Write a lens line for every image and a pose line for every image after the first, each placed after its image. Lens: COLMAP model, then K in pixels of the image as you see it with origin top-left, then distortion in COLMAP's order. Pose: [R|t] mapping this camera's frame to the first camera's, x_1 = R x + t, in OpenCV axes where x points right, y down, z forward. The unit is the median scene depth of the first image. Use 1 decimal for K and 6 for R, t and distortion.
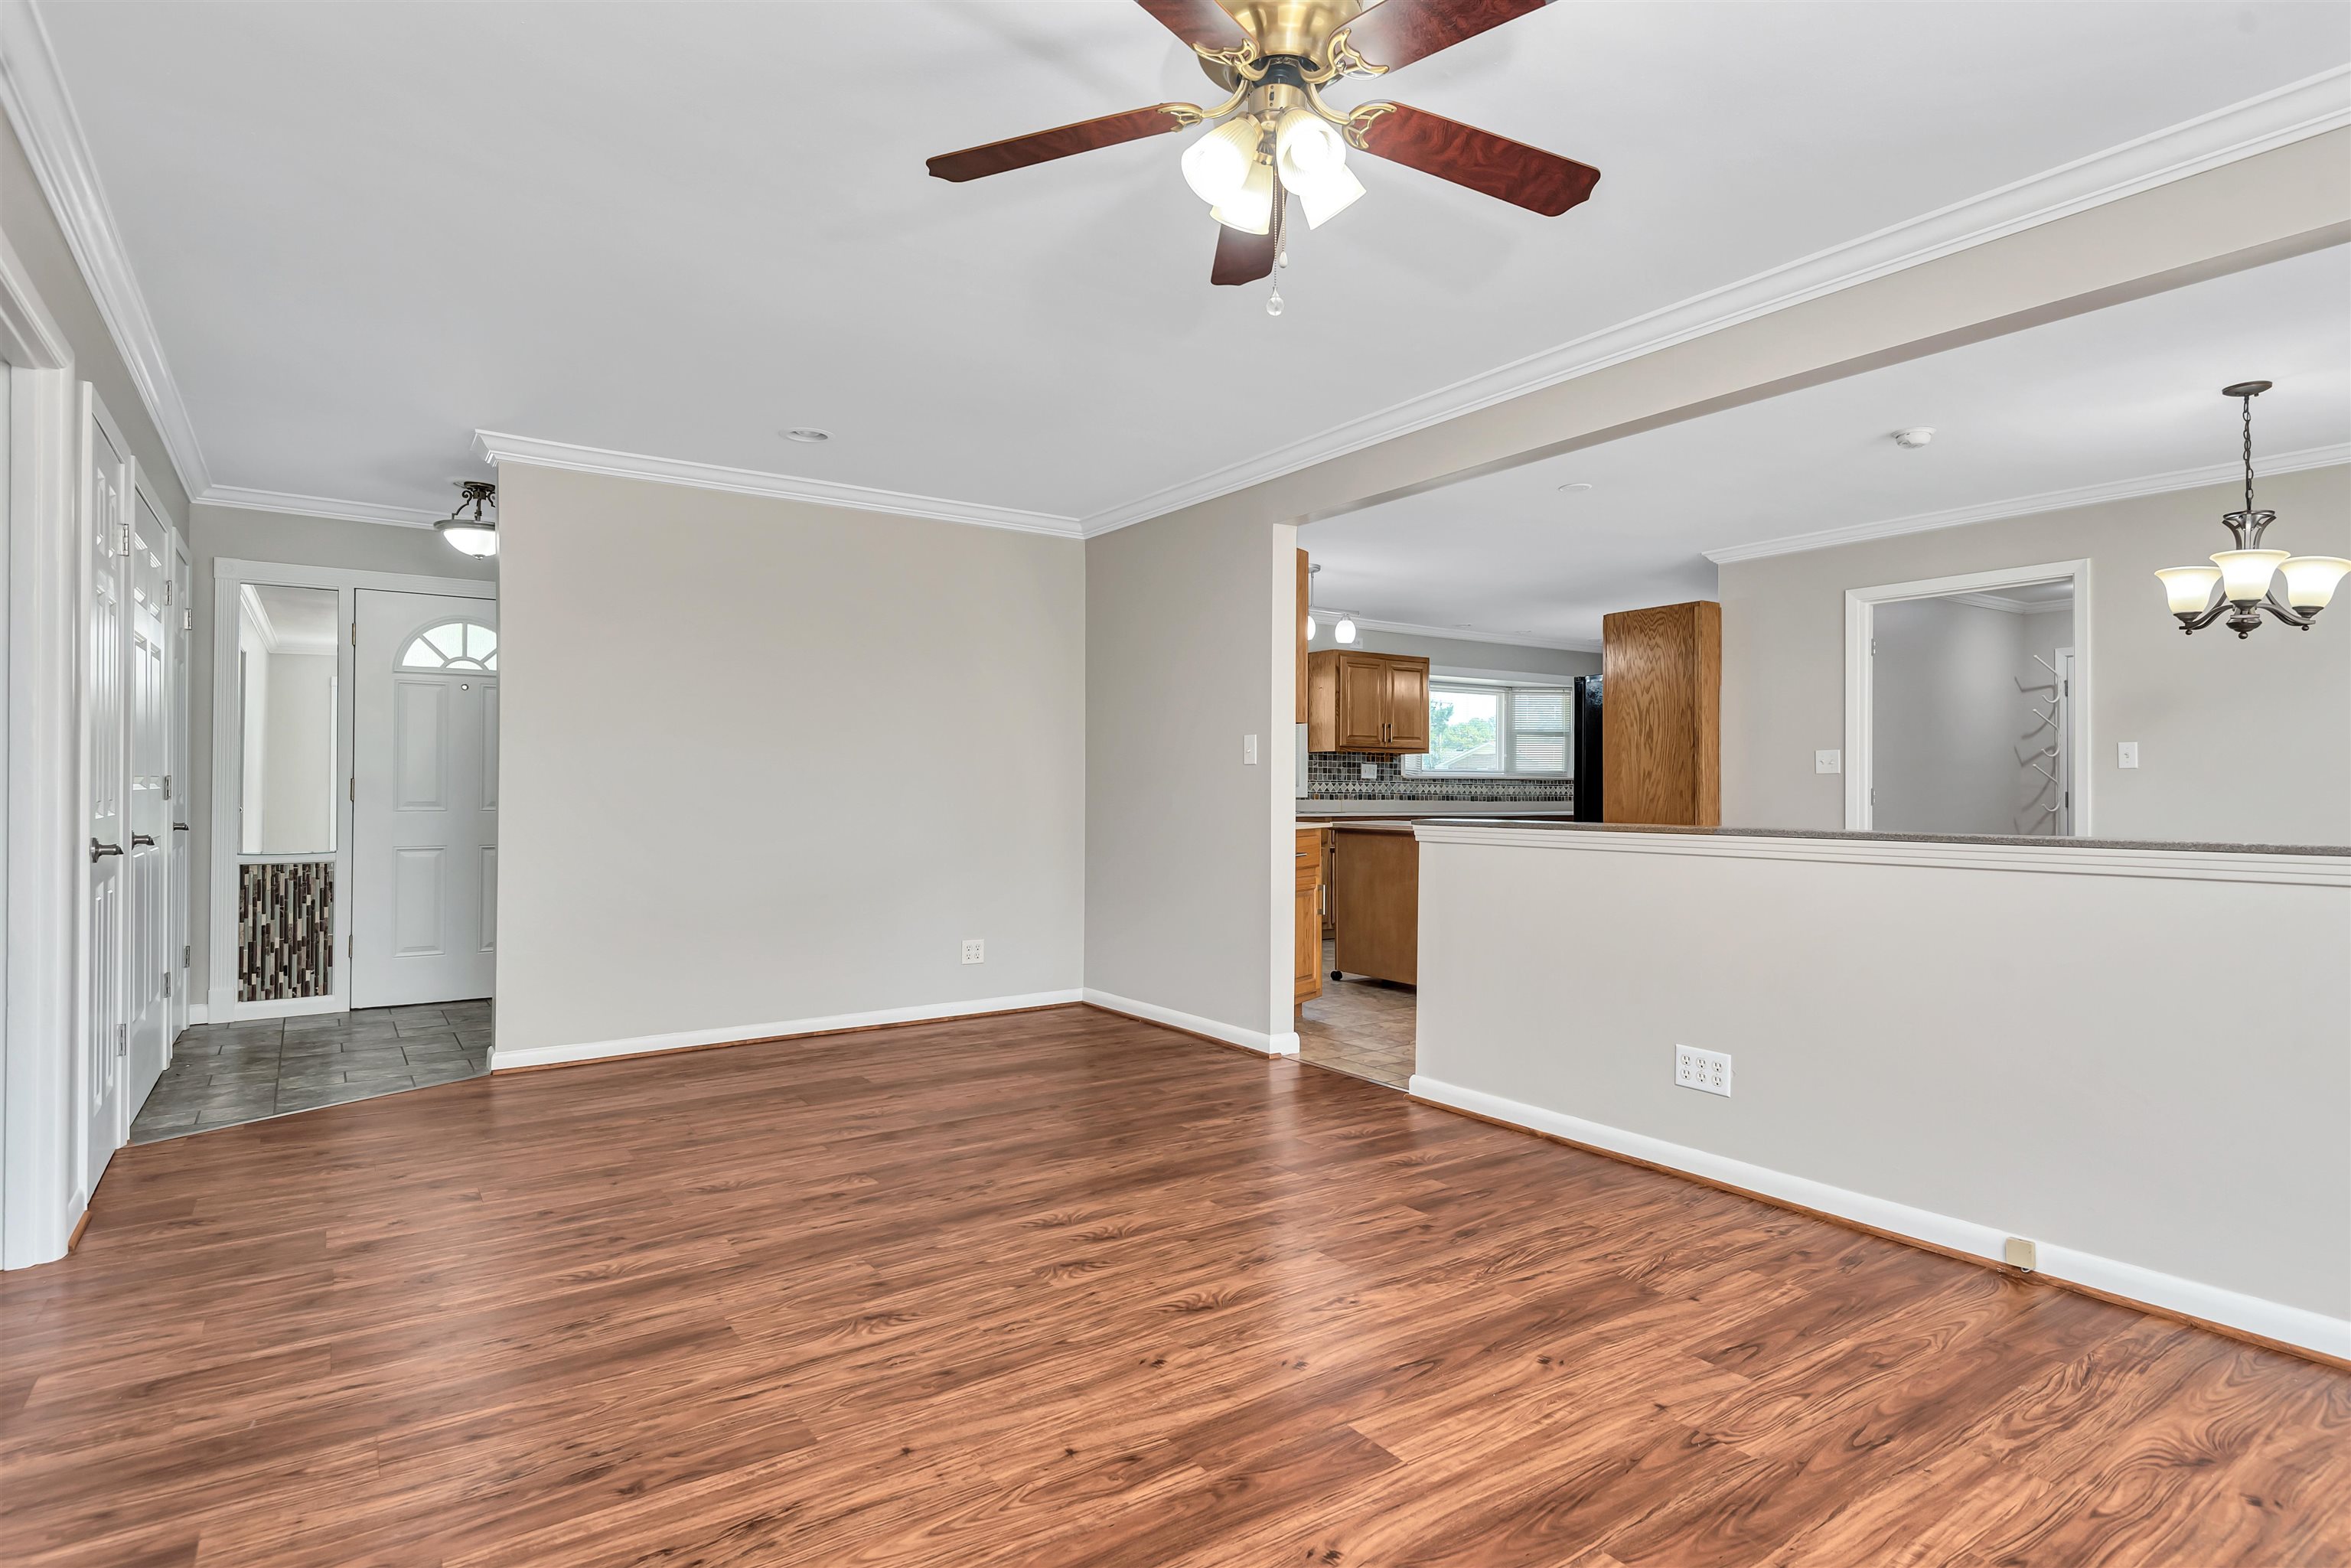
lens RADIAL K [[1264.6, 0, 1201.4], [0, 1264.6, 814.0], [0, 0, 1]] dist [0.006016, 0.000584]
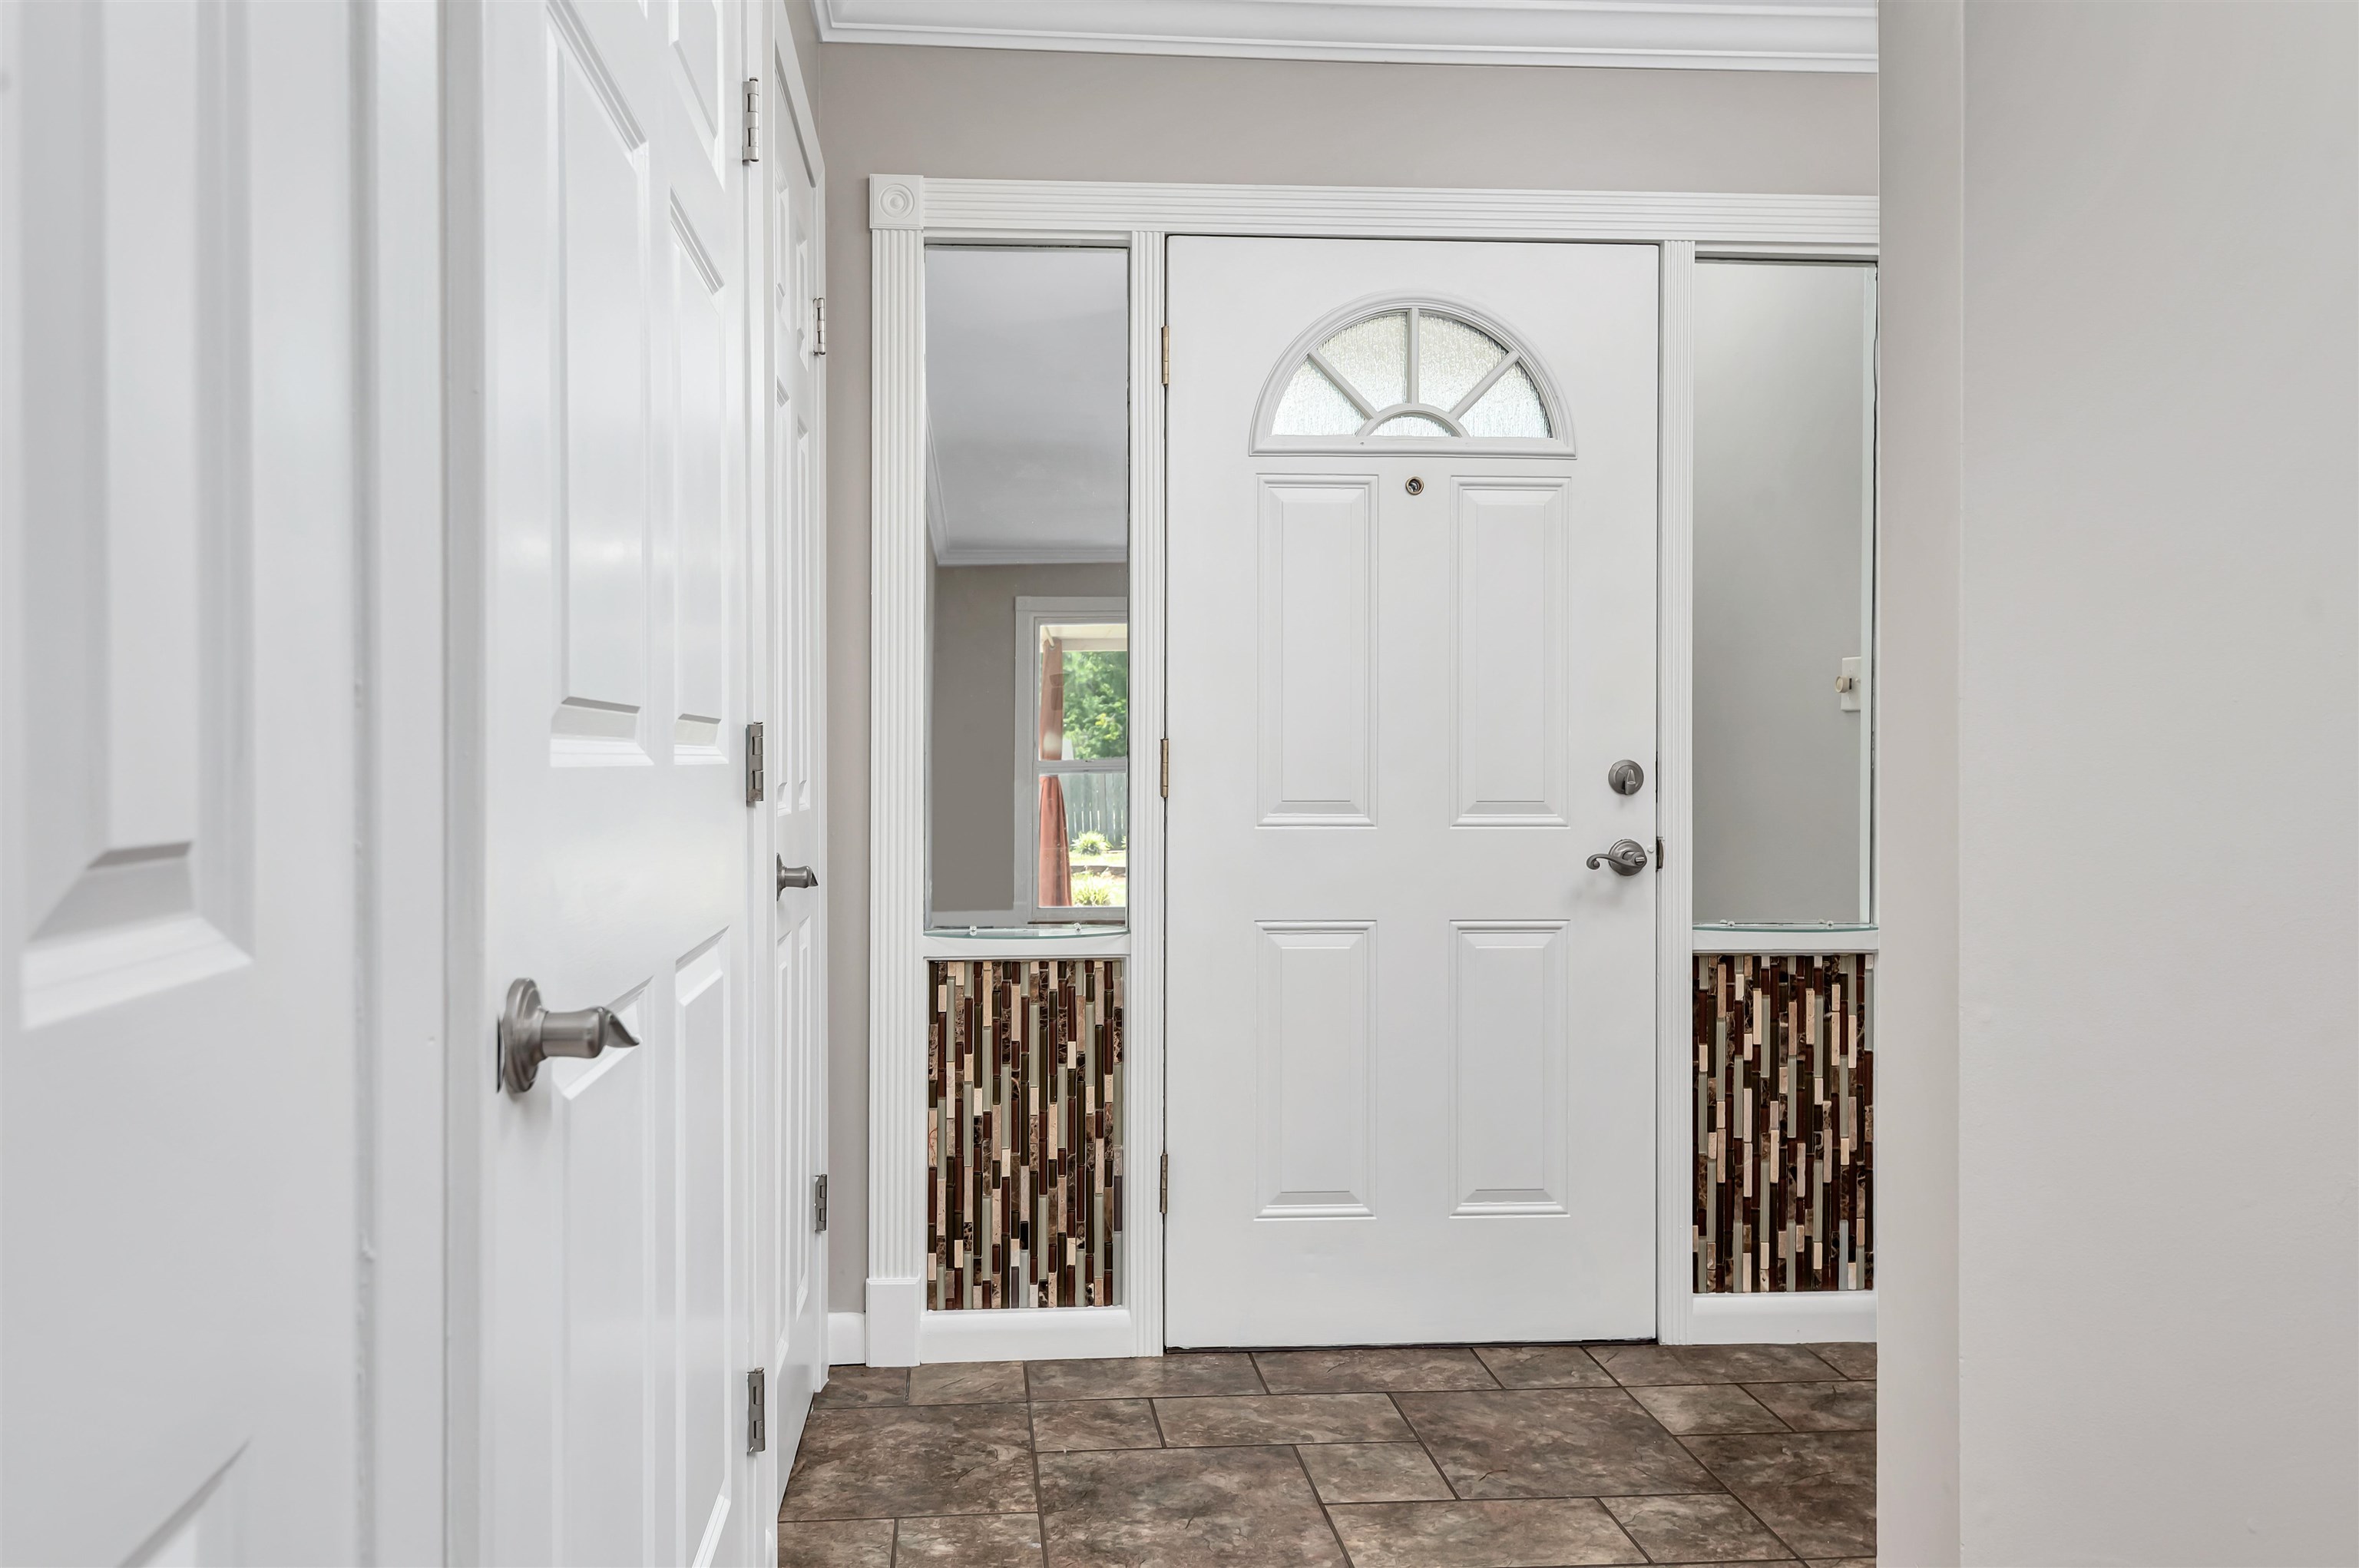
lens RADIAL K [[1714.0, 0, 1177.0], [0, 1714.0, 792.8], [0, 0, 1]] dist [0.000688, -0.000121]
pose [[0.866765, -0.011389, -0.498586, -0.417366], [0.006295, 0.999909, -0.011896, -0.005660], [0.498676, 0.007172, 0.866759, 0.566581]]
